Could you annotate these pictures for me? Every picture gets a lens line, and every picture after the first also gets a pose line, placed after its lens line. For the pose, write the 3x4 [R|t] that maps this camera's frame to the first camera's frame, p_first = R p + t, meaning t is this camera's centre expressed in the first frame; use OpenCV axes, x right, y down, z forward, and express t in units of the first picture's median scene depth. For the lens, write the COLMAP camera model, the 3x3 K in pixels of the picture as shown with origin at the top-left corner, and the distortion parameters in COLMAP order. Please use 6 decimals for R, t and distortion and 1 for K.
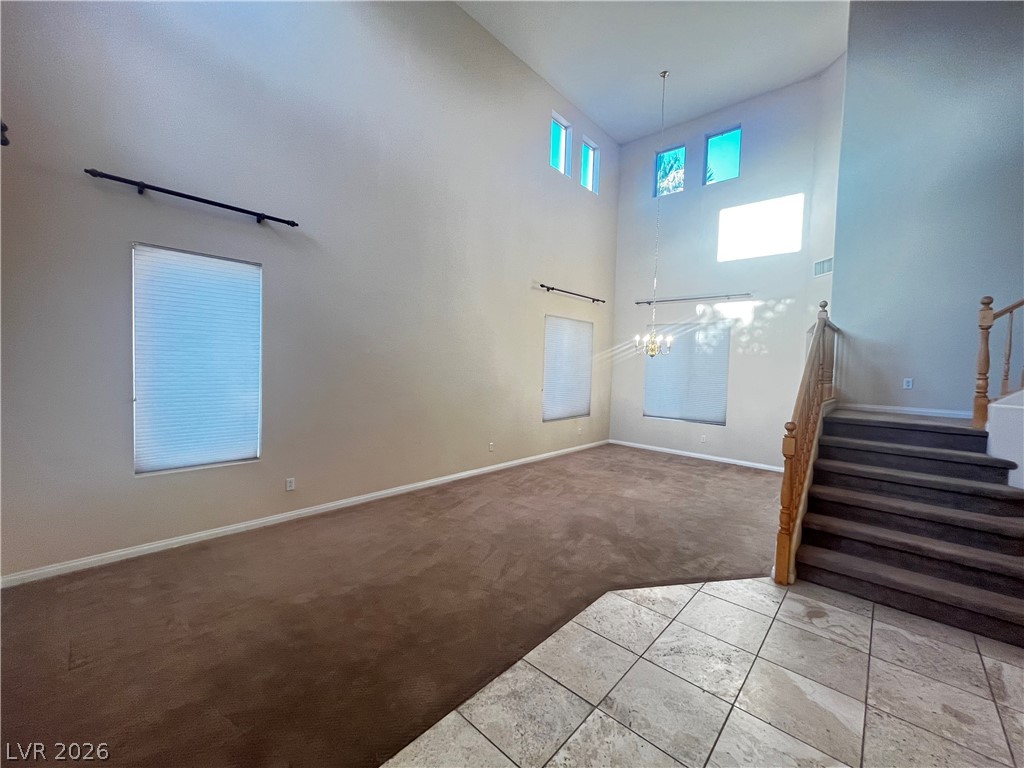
lens RADIAL K [[413.5, 0, 513.2], [0, 413.5, 380.9], [0, 0, 1]] dist [-0.003129, 0.000203]
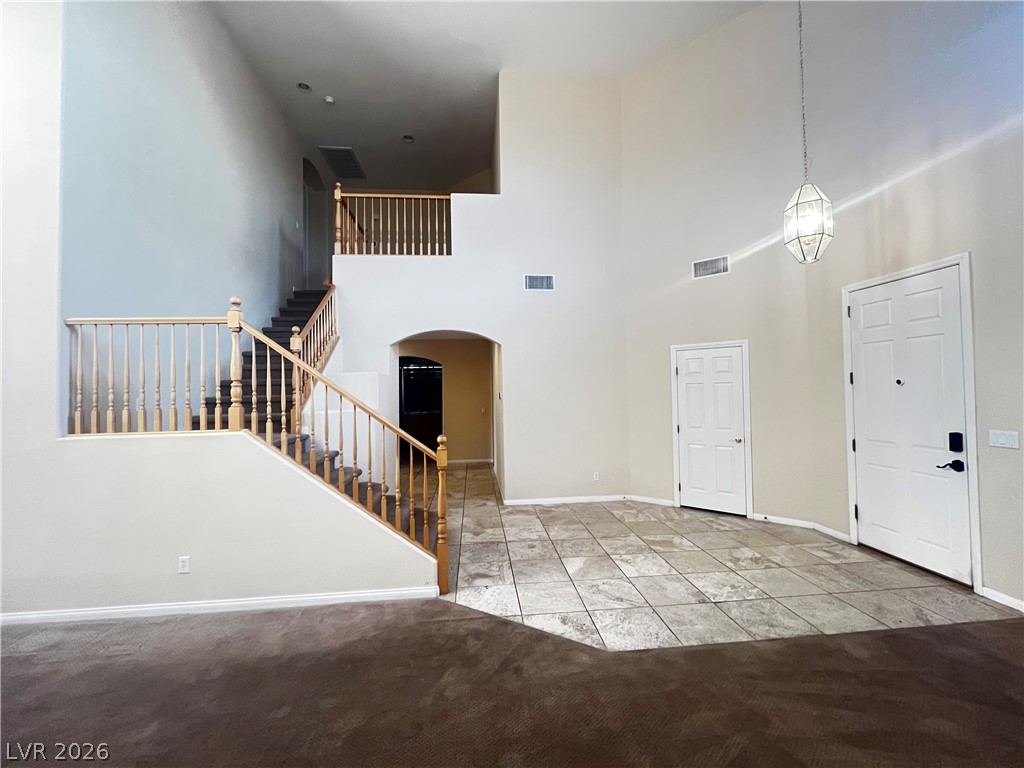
lens RADIAL K [[413.5, 0, 513.5], [0, 413.5, 382.0], [0, 0, 1]] dist [-0.003129, 0.000203]
pose [[-0.742923, -0.000186, 0.669377, -0.203508], [0.023044, 0.999400, 0.025854, -0.070474], [-0.668980, 0.034632, -0.742473, 1.885129]]
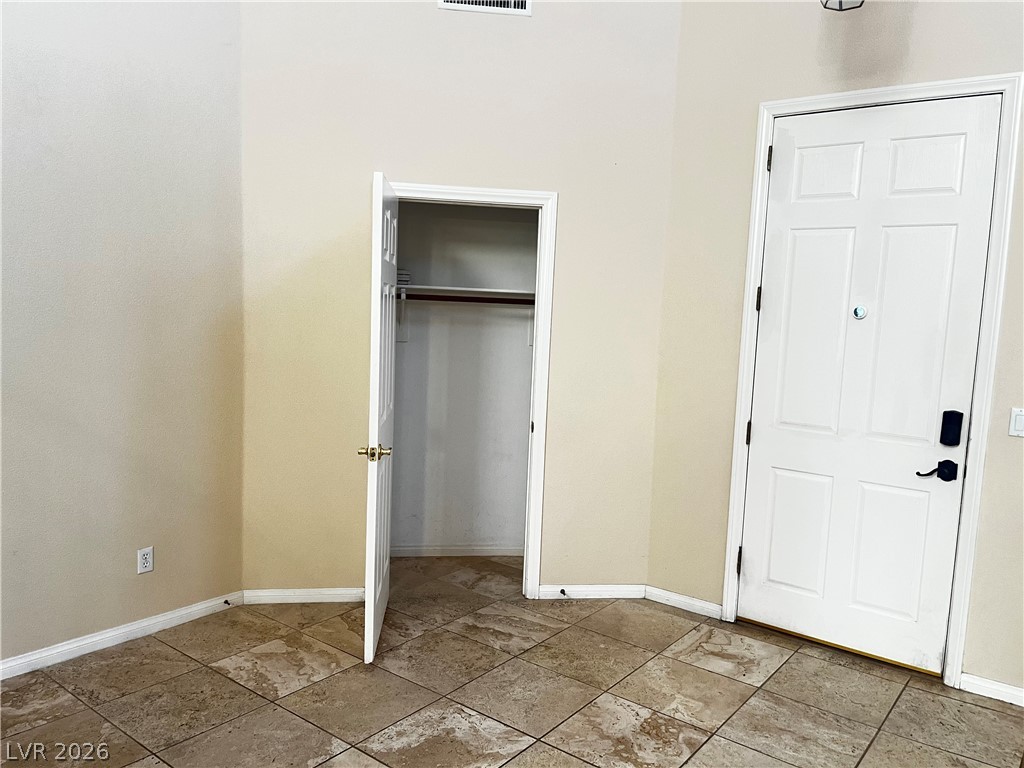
lens RADIAL K [[772.4, 0, 516.4], [0, 772.4, 393.0], [0, 0, 1]] dist [0.035974, -0.022068]
pose [[-0.994452, -0.056873, -0.088487, 0.431346], [-0.069515, 0.986680, 0.147071, -0.025516], [0.078944, 0.152406, -0.985160, 1.307963]]
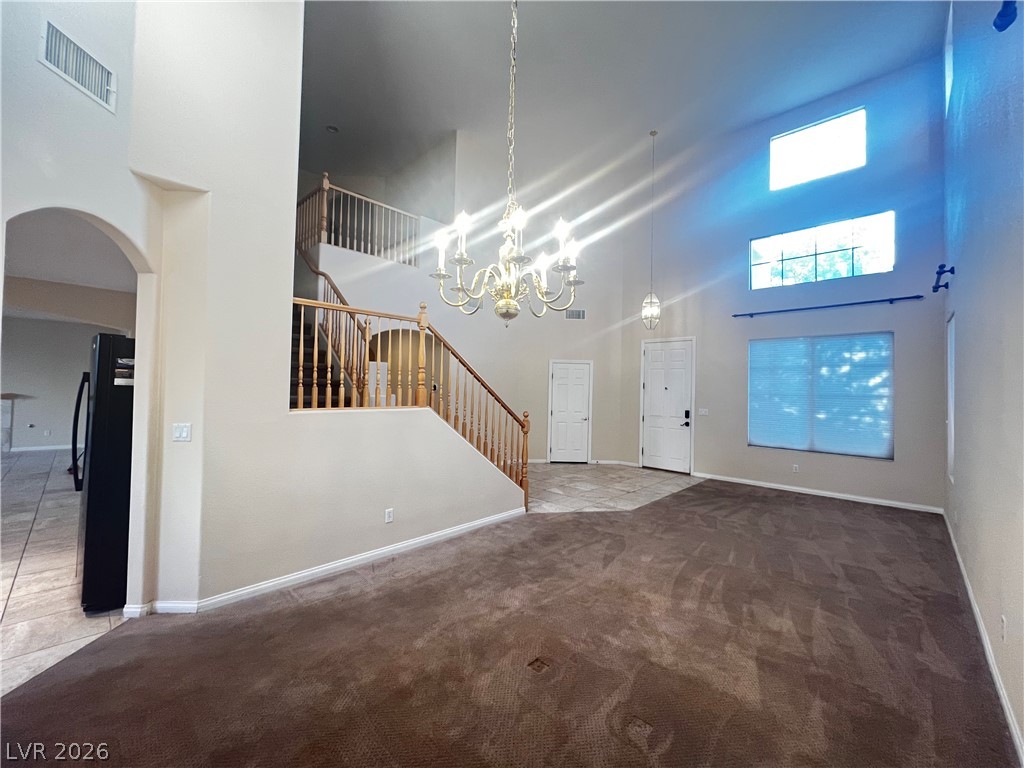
lens RADIAL K [[413.5, 0, 513.3], [0, 413.5, 381.9], [0, 0, 1]] dist [-0.003129, 0.000203]
pose [[-0.998457, -0.051660, 0.020347, 0.788110], [-0.051218, 0.998452, 0.021696, -0.061548], [-0.021436, 0.020621, -0.999558, 3.019062]]
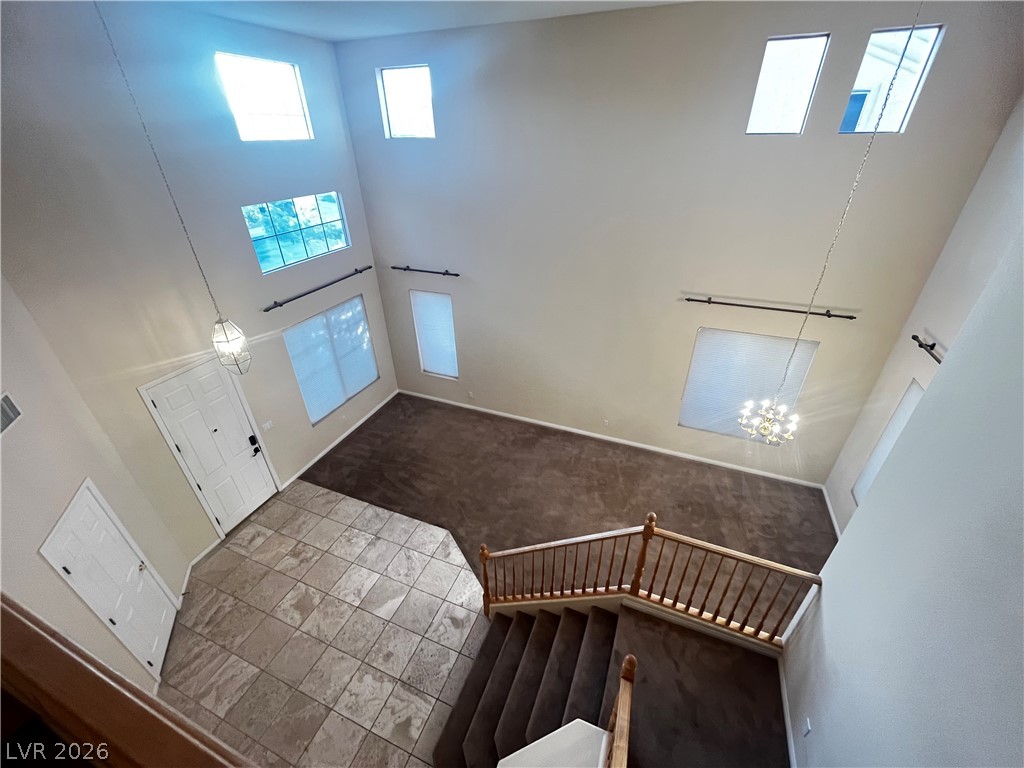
lens RADIAL K [[413.5, 0, 513.6], [0, 413.5, 383.3], [0, 0, 1]] dist [-0.003129, 0.000203]
pose [[0.347411, 0.455218, -0.819806, 1.823993], [-0.016443, 0.877084, 0.480055, -1.204297], [0.937569, -0.153296, 0.312194, 0.843137]]
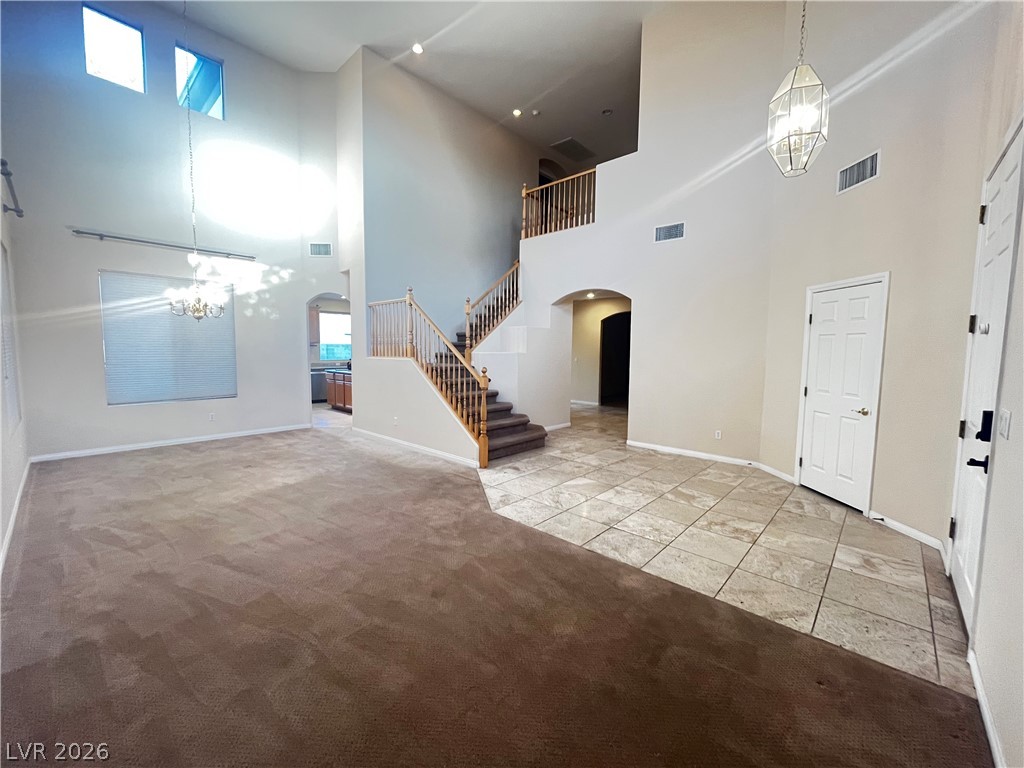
lens RADIAL K [[413.5, 0, 513.1], [0, 413.5, 381.7], [0, 0, 1]] dist [-0.003129, 0.000203]
pose [[0.001670, -0.109638, 0.993970, -1.065138], [0.030079, 0.993527, 0.109539, -0.022229], [-0.999546, 0.029715, 0.004957, 0.998119]]
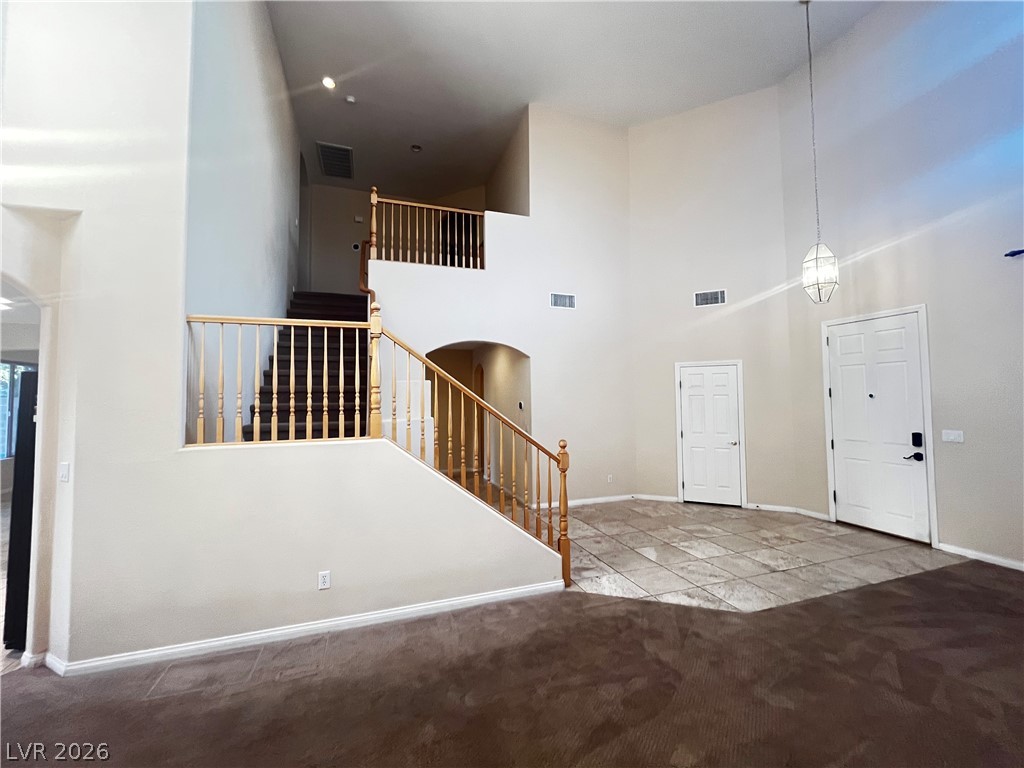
lens RADIAL K [[413.5, 0, 513.2], [0, 413.5, 382.0], [0, 0, 1]] dist [-0.003129, 0.000203]
pose [[-0.878658, 0.002643, 0.477444, 0.270296], [0.004130, 0.999989, 0.002066, -0.077105], [-0.477434, 0.003787, -0.878660, 2.367523]]
